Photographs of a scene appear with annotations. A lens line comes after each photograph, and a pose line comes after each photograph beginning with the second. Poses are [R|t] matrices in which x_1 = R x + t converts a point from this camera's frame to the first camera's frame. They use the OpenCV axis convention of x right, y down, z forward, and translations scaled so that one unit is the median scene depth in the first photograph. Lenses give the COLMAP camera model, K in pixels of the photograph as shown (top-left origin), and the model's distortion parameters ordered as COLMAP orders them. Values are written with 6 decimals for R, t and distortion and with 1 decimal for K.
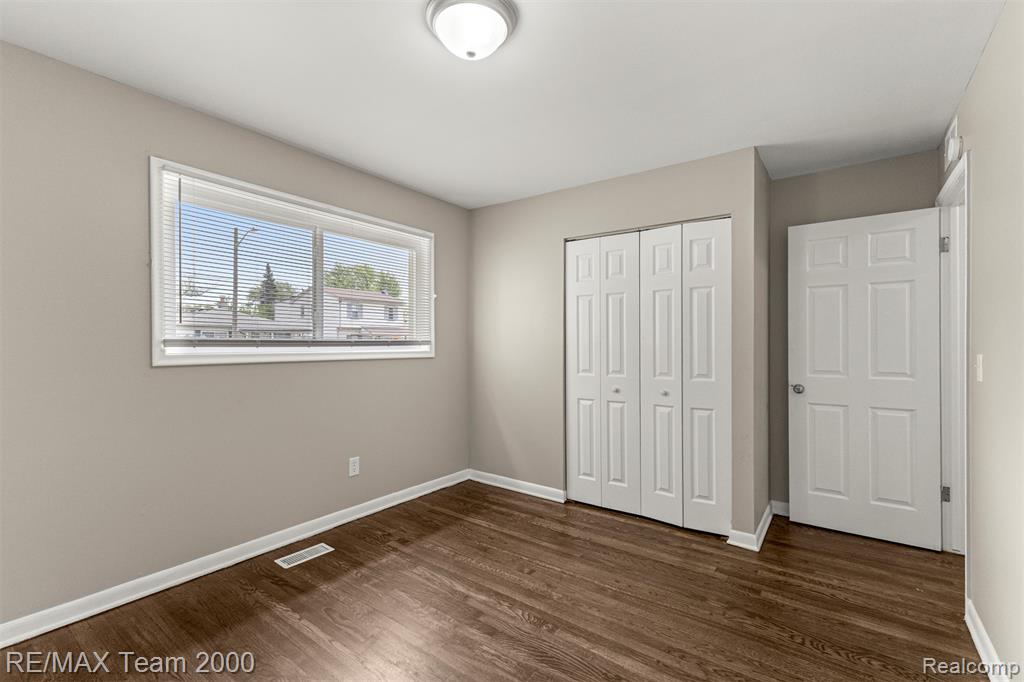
lens RADIAL K [[445.6, 0, 511.5], [0, 445.6, 345.5], [0, 0, 1]] dist [0.006342, 0.000247]
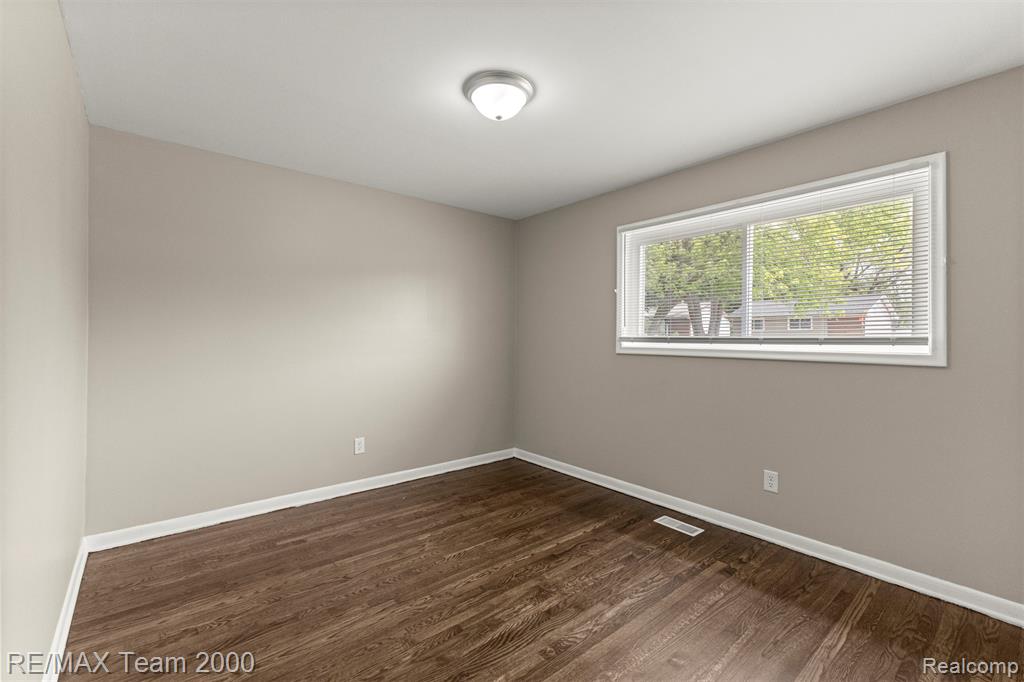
lens RADIAL K [[436.9, 0, 514.6], [0, 436.9, 341.4], [0, 0, 1]] dist [0.003177, 0.000269]
pose [[-0.226985, 0.005336, -0.973884, 0.711293], [-0.014359, 0.999858, 0.008825, -0.005213], [0.973792, 0.015988, -0.226876, 0.830359]]
